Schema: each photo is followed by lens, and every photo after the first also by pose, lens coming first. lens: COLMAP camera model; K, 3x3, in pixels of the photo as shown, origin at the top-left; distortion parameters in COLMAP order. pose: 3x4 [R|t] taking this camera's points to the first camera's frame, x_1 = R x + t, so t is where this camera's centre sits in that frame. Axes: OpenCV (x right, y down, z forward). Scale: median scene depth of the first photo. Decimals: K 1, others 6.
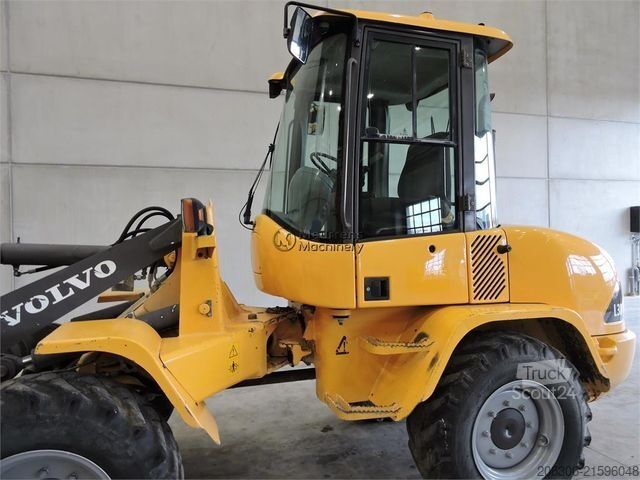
lens RADIAL K [[457.0, 0, 320.0], [0, 457.0, 240.0], [0, 0, 1]] dist [-0.002947, 0.003535]
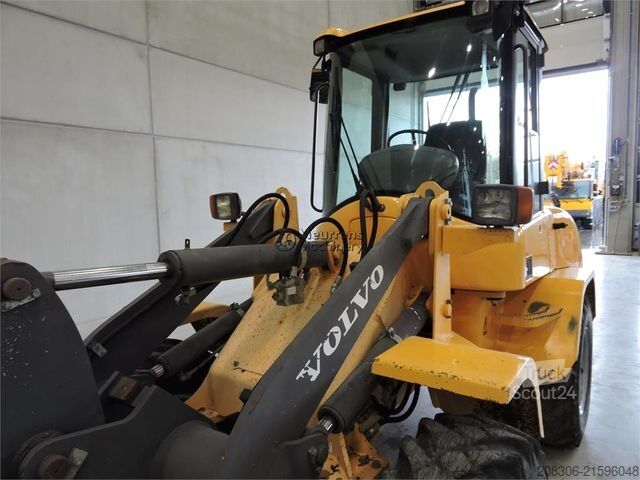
lens RADIAL K [[457.0, 0, 320.0], [0, 457.0, 240.0], [0, 0, 1]] dist [-0.002947, 0.003535]
pose [[0.799467, -0.057281, 0.597972, -0.875715], [0.014315, 0.996977, 0.076363, -0.047772], [-0.600539, -0.052490, 0.797871, 0.420513]]
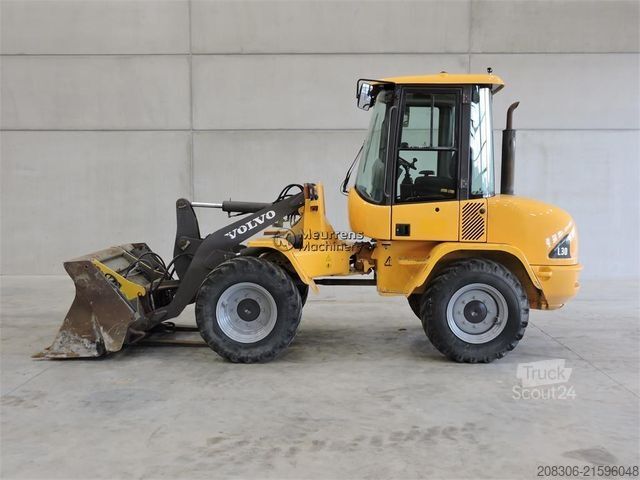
lens RADIAL K [[662.6, 0, 320.0], [0, 662.6, 240.0], [0, 0, 1]] dist [-0.019611, 0.029242]
pose [[0.944268, 0.043947, -0.326230, 0.667881], [-0.019446, 0.996764, 0.077991, -0.056776], [0.328602, -0.067300, 0.942068, -1.619018]]
